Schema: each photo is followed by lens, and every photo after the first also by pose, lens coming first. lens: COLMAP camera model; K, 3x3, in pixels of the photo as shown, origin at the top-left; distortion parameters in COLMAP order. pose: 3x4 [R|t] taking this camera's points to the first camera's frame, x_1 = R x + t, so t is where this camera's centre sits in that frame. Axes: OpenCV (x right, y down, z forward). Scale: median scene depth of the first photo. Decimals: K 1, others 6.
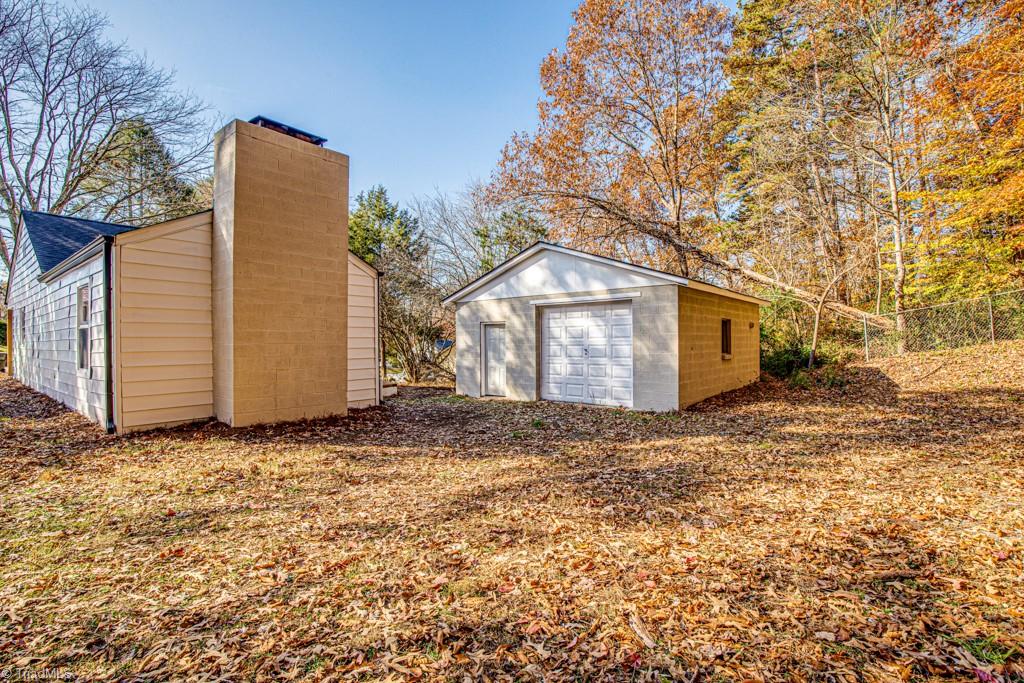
lens RADIAL K [[469.2, 0, 518.7], [0, 469.2, 342.6], [0, 0, 1]] dist [-0.036650, 0.008760]
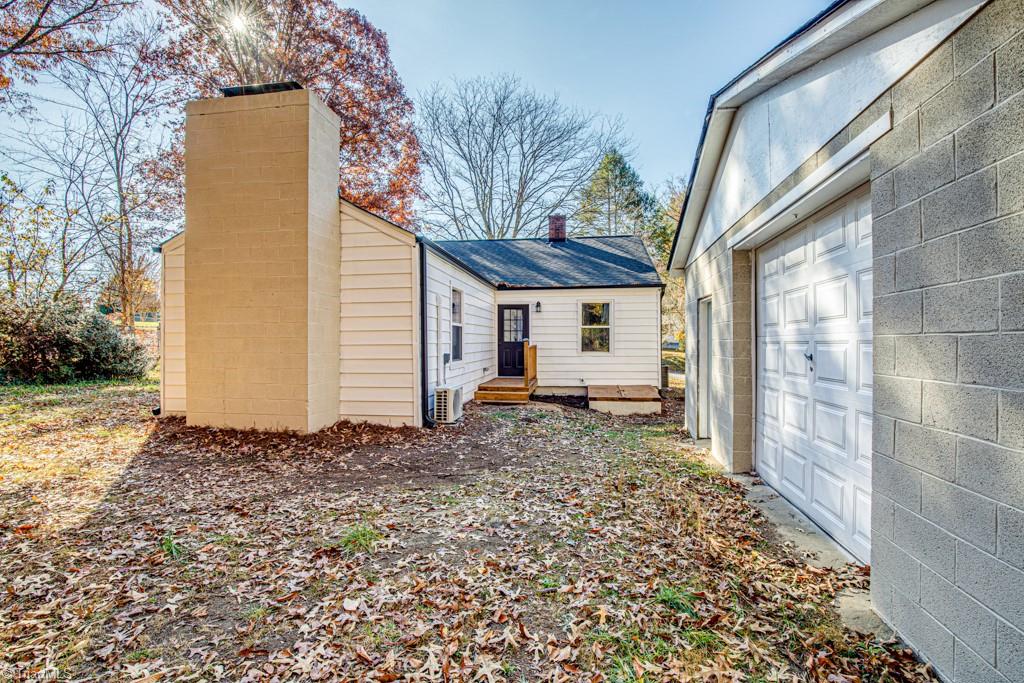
lens RADIAL K [[469.2, 0, 518.7], [0, 469.2, 342.6], [0, 0, 1]] dist [-0.036650, 0.008760]
pose [[0.488192, 0.002900, -0.872732, 0.479217], [-0.001120, 0.999996, 0.002696, 0.007002], [0.872736, -0.000339, 0.488193, 0.986005]]
